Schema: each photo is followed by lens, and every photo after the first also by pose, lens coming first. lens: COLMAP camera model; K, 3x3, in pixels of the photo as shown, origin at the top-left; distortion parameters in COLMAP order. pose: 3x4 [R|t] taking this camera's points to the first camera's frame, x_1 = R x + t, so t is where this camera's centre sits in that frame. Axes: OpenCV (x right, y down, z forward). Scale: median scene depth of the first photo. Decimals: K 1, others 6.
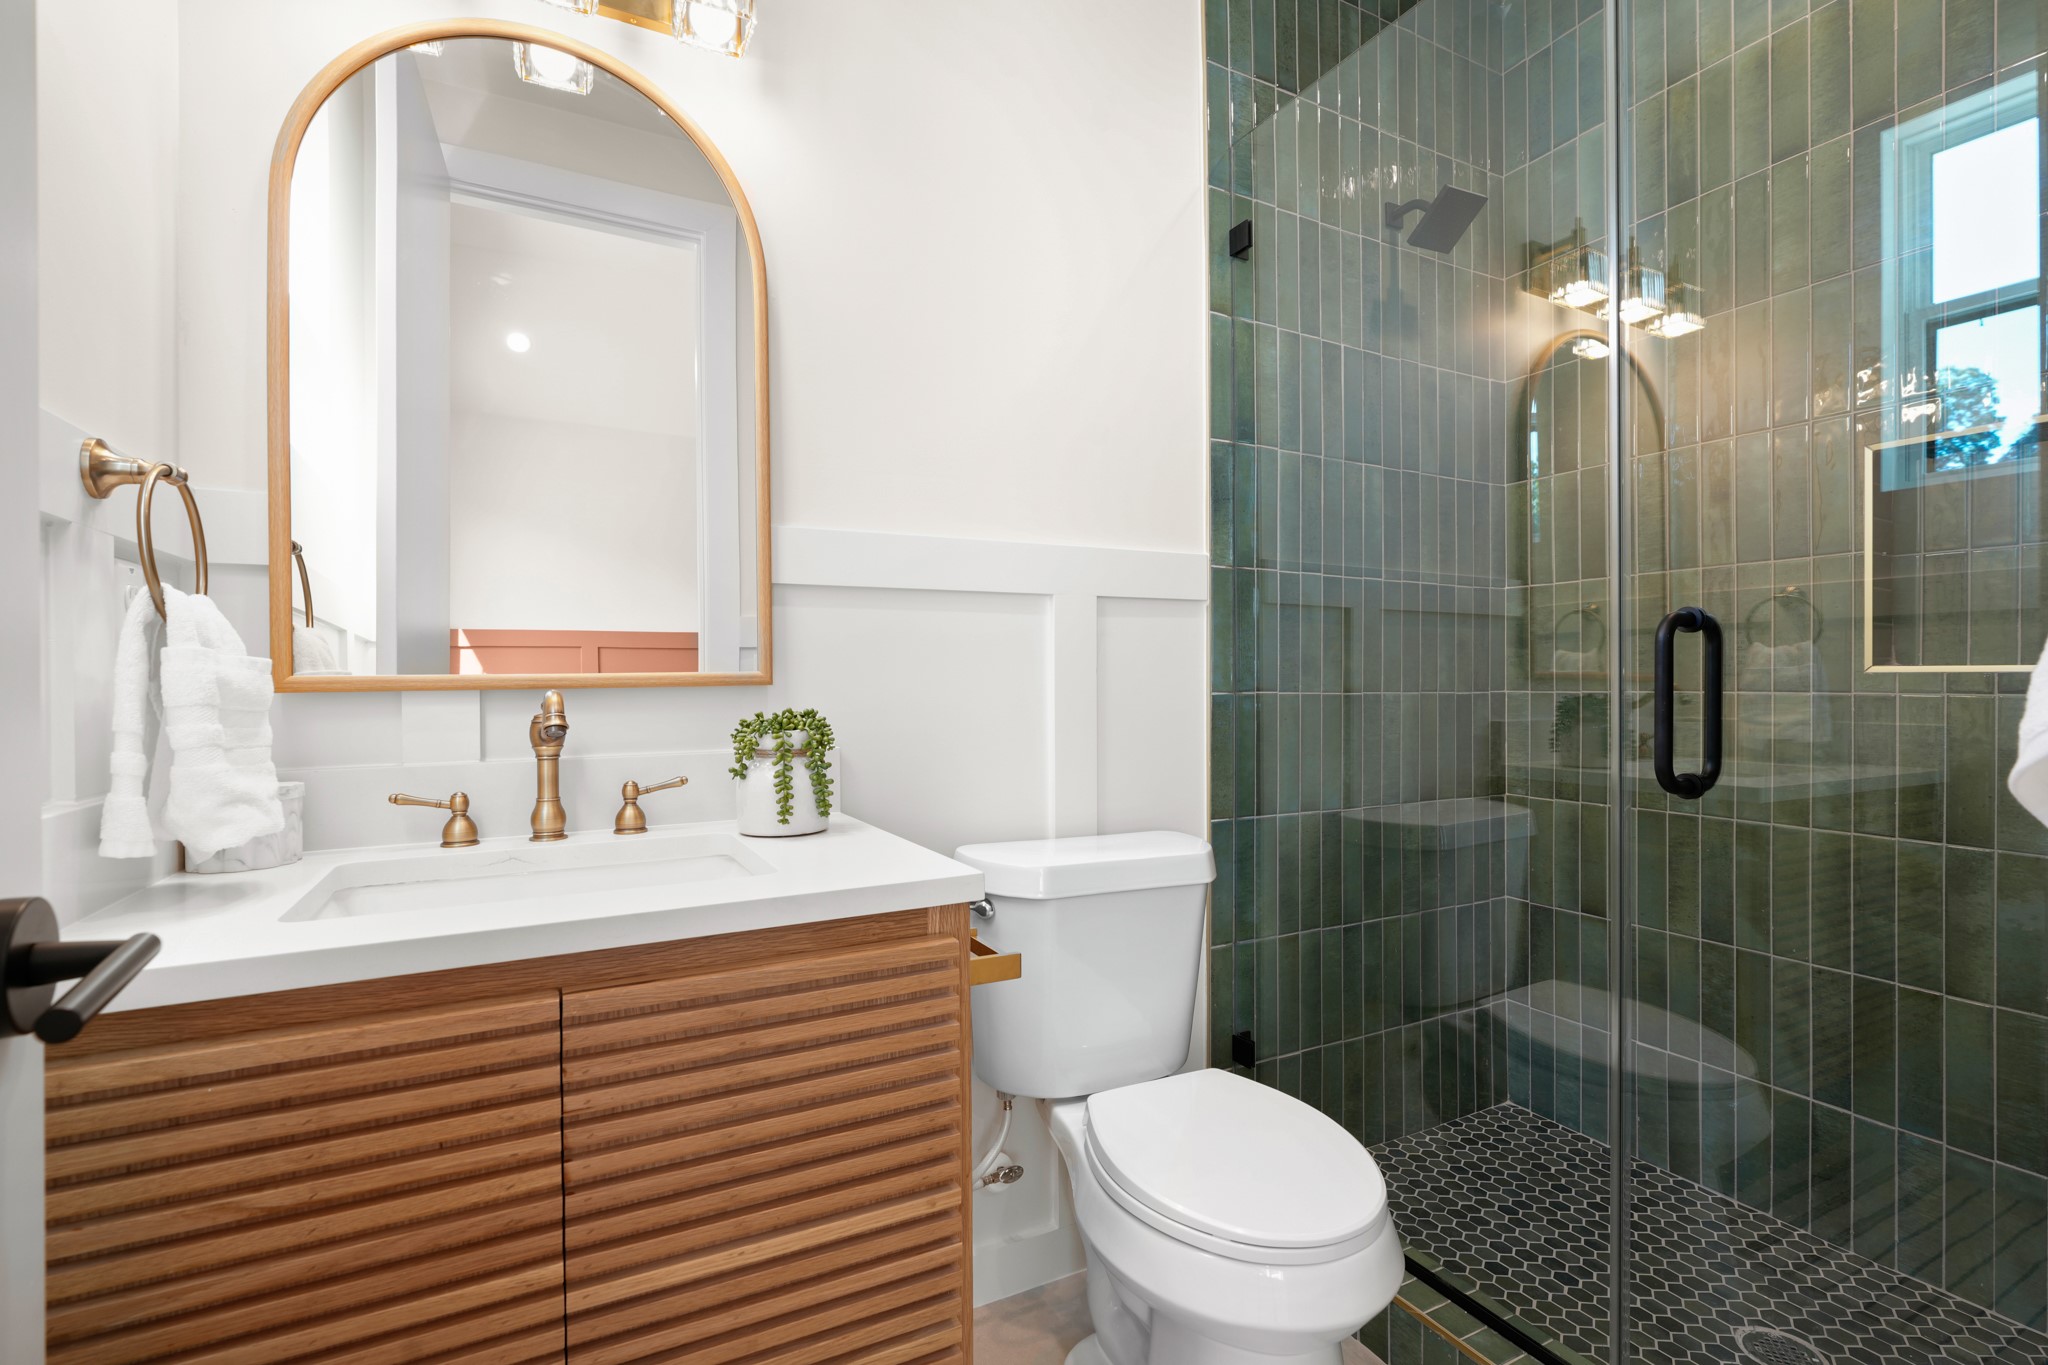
lens RADIAL K [[958.8, 0, 1021.5], [0, 958.8, 680.4], [0, 0, 1]] dist [0.004093, 0.000652]
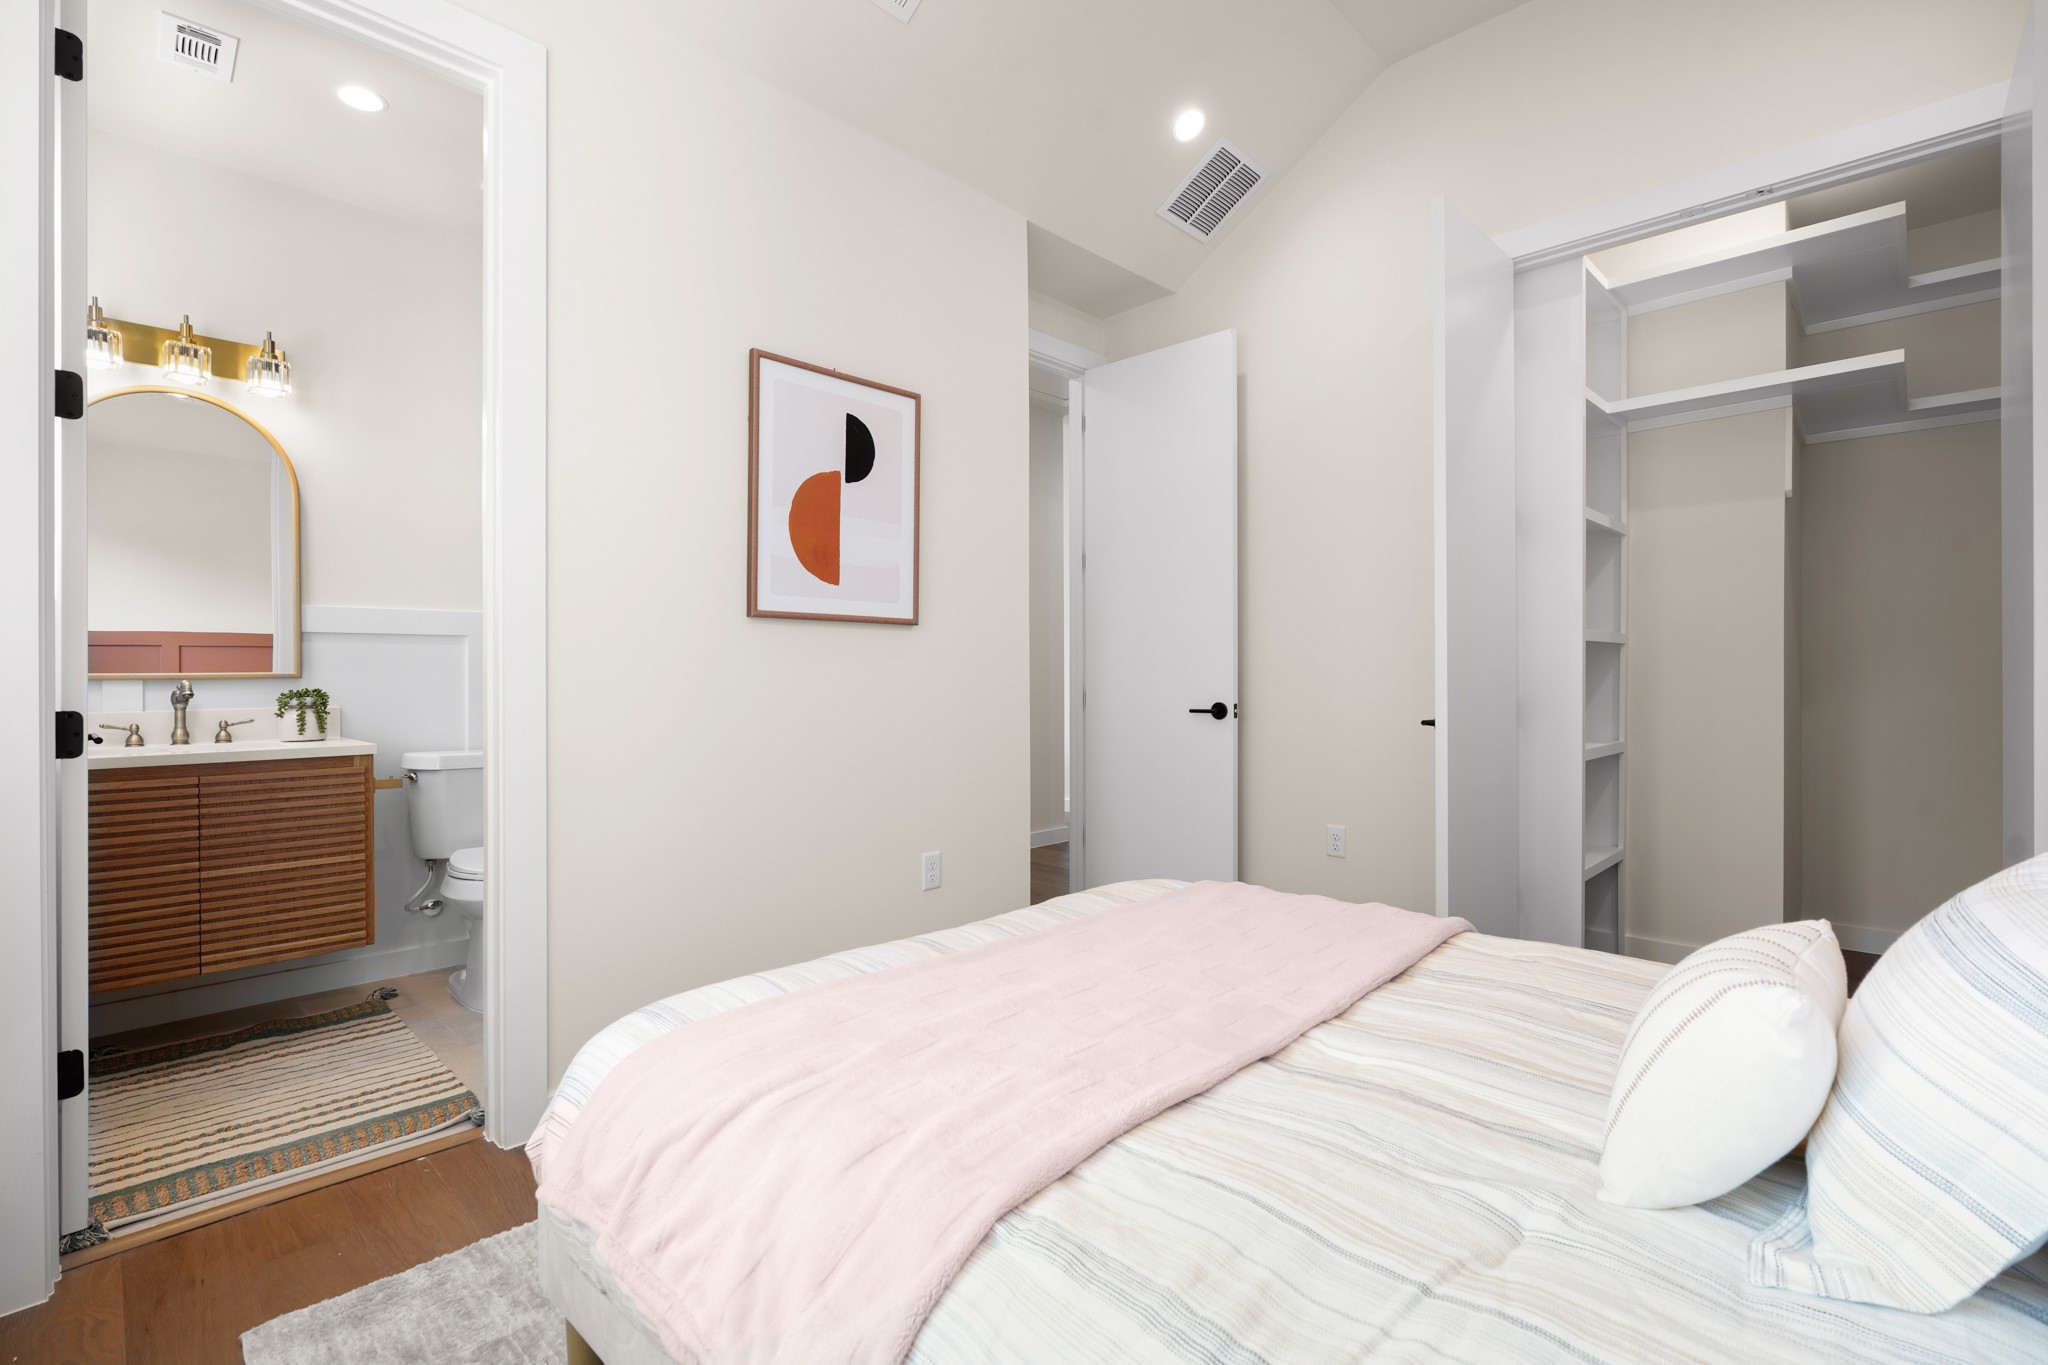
lens RADIAL K [[958.8, 0, 1034.0], [0, 958.8, 676.4], [0, 0, 1]] dist [0.004093, 0.000652]
pose [[0.943423, 0.002913, 0.331580, 0.681943], [-0.001787, 0.999992, -0.003701, 0.005573], [-0.331588, 0.002899, 0.943420, -1.877630]]
